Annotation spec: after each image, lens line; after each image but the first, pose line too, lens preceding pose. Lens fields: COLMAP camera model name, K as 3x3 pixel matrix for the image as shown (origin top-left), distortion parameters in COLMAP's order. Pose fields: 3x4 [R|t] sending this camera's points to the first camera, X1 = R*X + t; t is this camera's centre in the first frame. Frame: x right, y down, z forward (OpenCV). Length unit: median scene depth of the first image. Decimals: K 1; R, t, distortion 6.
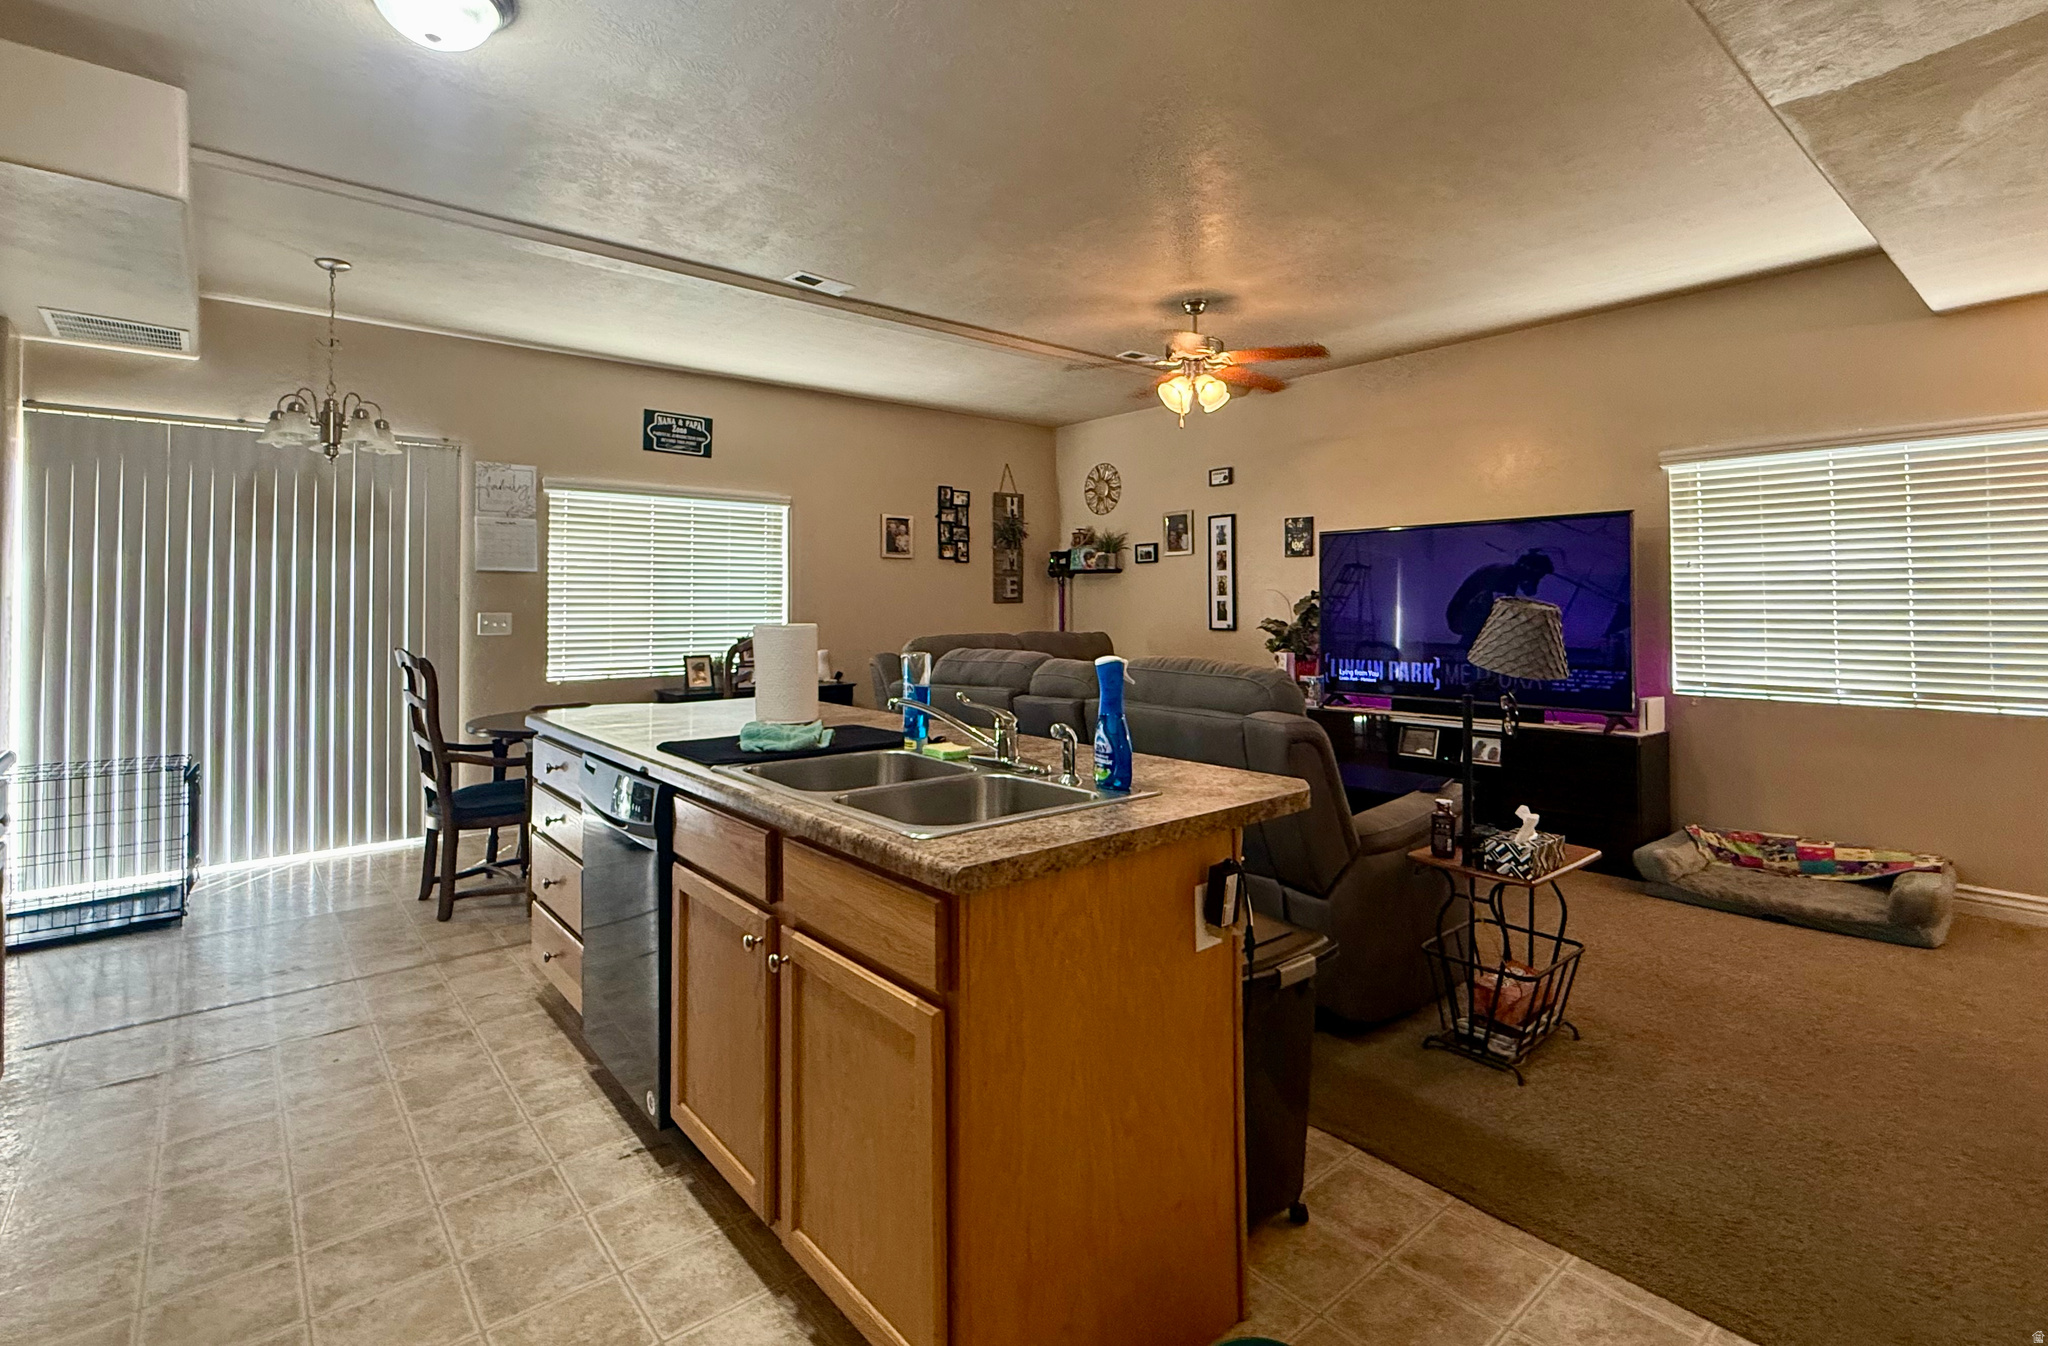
lens RADIAL K [[953.6, 0, 1019.5], [0, 953.6, 685.8], [0, 0, 1]] dist [0.001884, -0.000475]
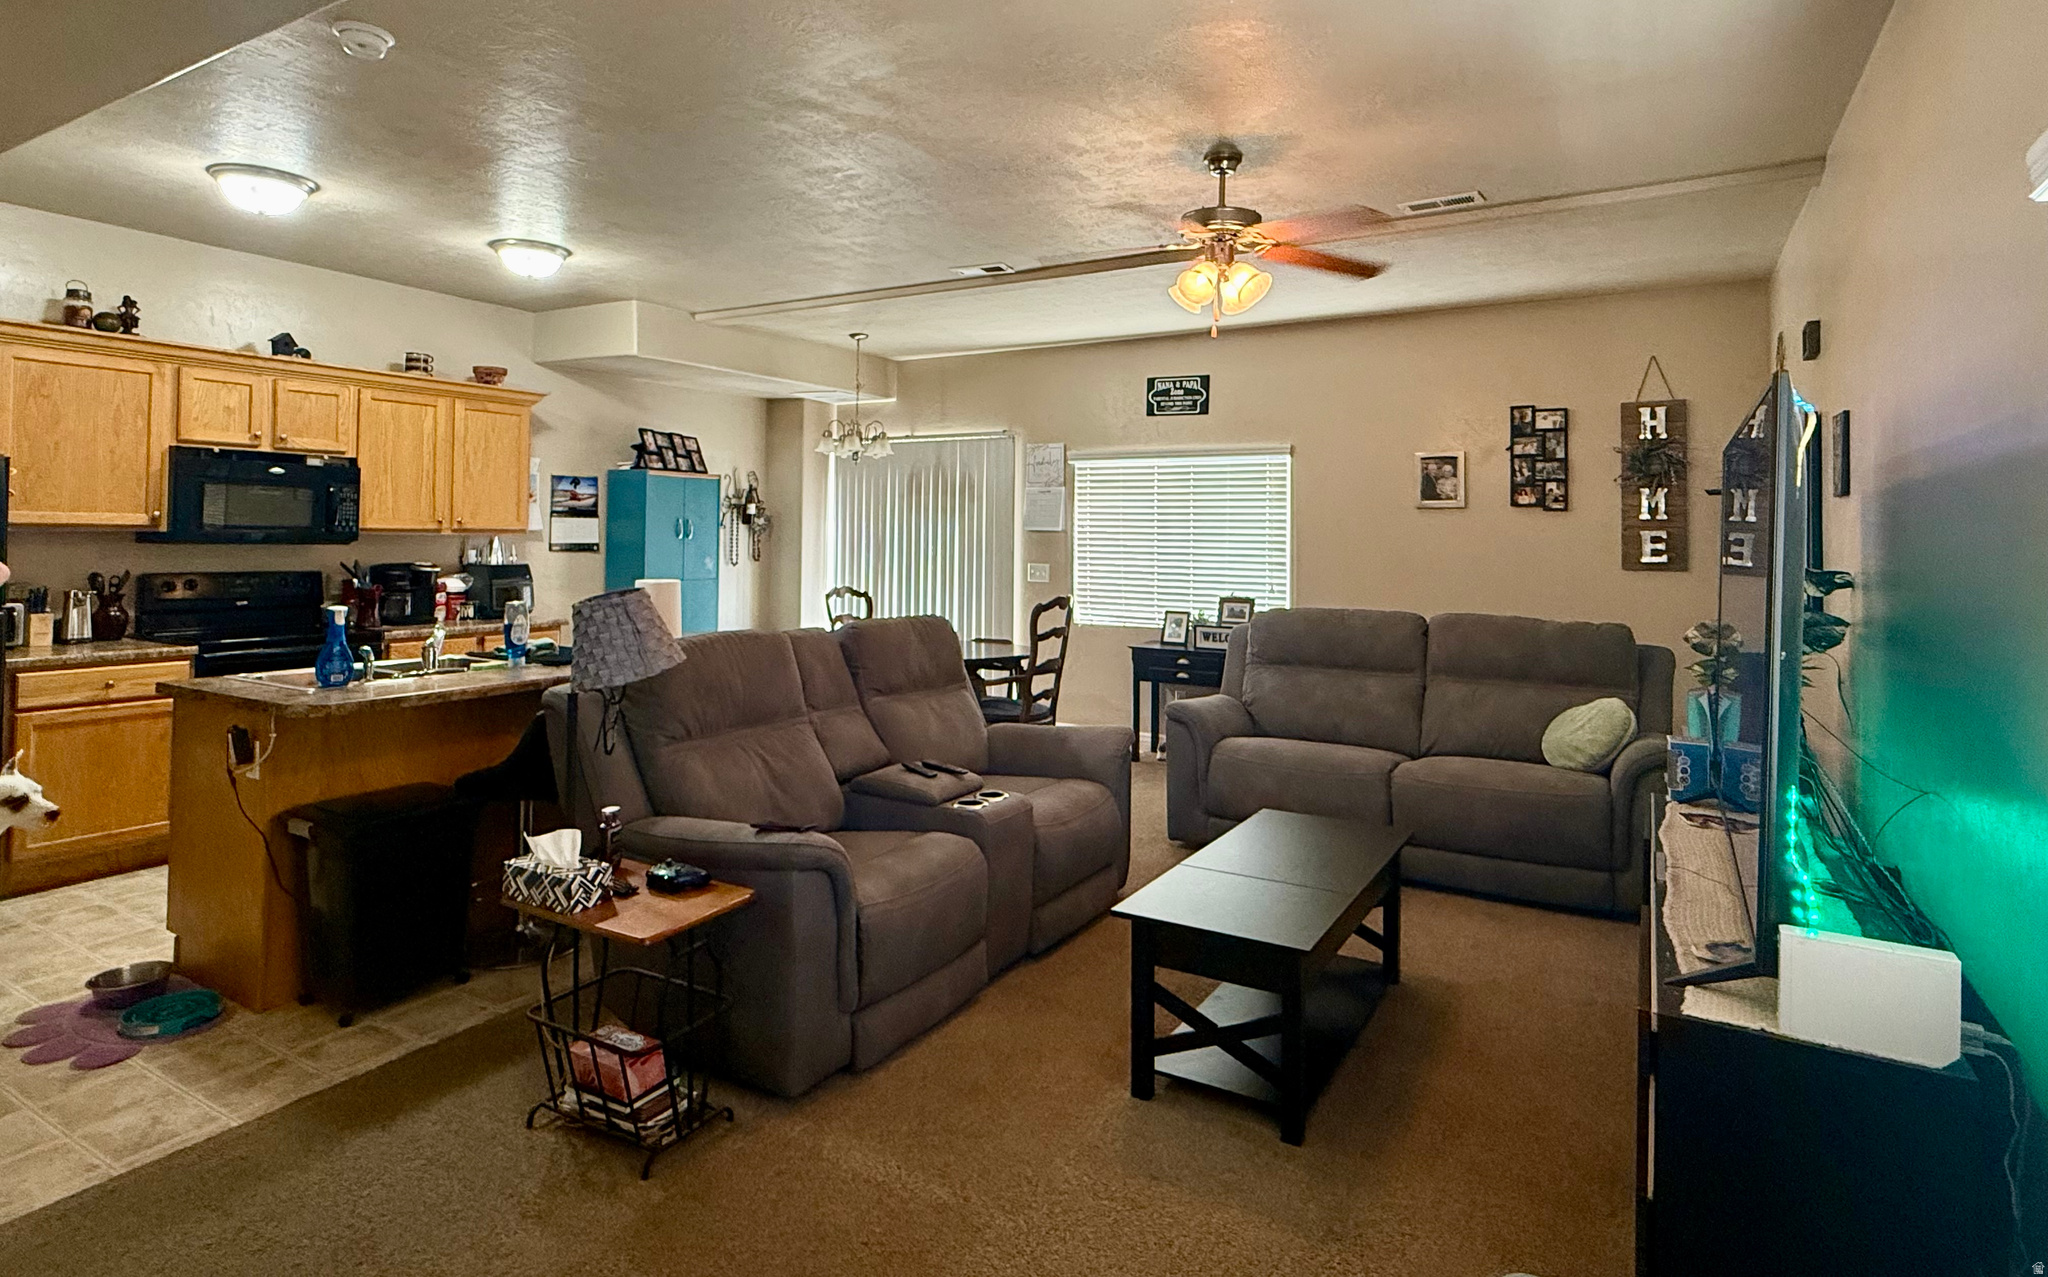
lens RADIAL K [[1067.3, 0, 1023.4], [0, 1067.3, 639.8], [0, 0, 1]] dist [-0.007950, -0.002061]
pose [[0.329513, 0.095943, -0.939264, 0.640005], [-0.094018, 0.993213, 0.068471, -0.060279], [0.939458, 0.065746, 0.336297, 0.436810]]
